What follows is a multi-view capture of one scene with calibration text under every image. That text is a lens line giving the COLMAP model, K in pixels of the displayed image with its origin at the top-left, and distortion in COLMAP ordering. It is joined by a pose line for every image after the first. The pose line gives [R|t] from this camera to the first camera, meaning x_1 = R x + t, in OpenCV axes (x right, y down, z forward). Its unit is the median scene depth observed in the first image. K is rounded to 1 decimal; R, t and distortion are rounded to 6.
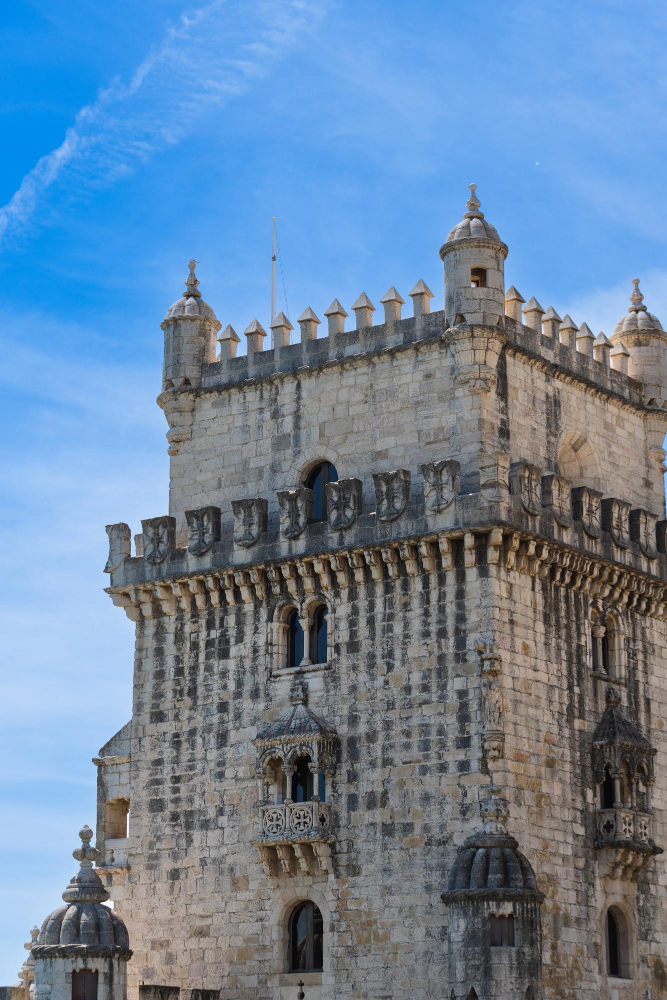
lens RADIAL K [[2580.1, 0, 240.3], [0, 2580.1, 502.0], [0, 0, 1]] dist [0.060947, -0.099040]
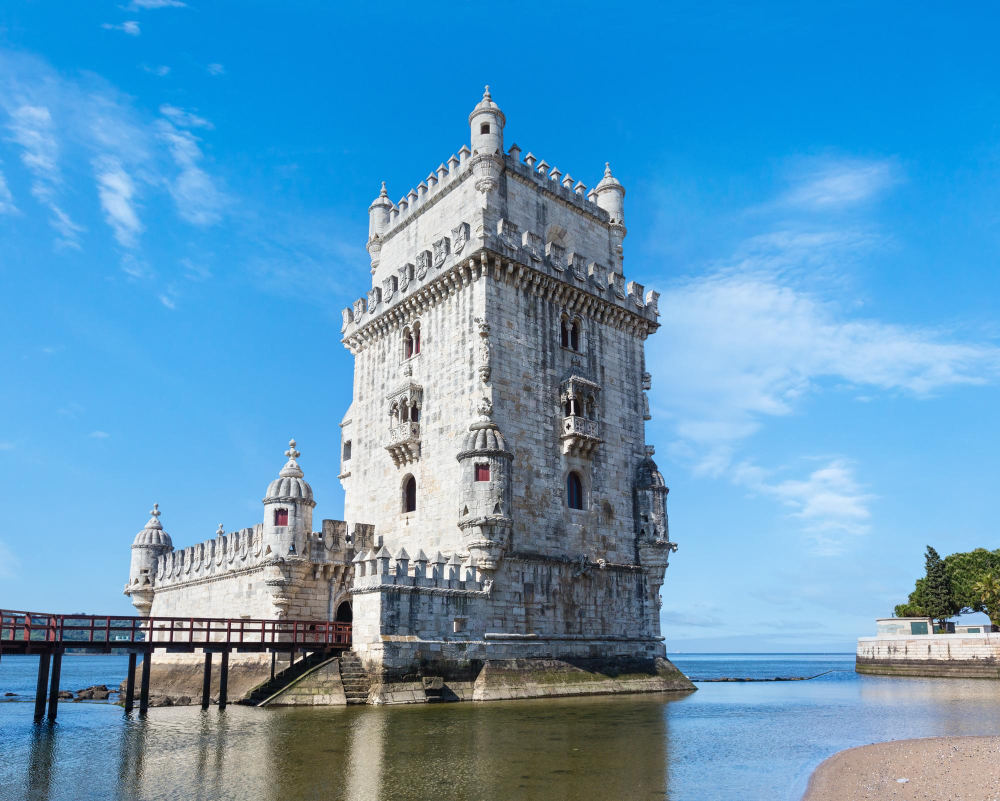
lens RADIAL K [[734.5, 0, 506.7], [0, 734.5, 525.3], [0, 0, 1]] dist [0.003994, 0.000987]
pose [[0.979967, -0.045883, -0.193803, 0.194377], [0.063326, 0.994385, 0.084785, 0.146845], [0.188824, -0.095360, 0.977370, 0.473580]]
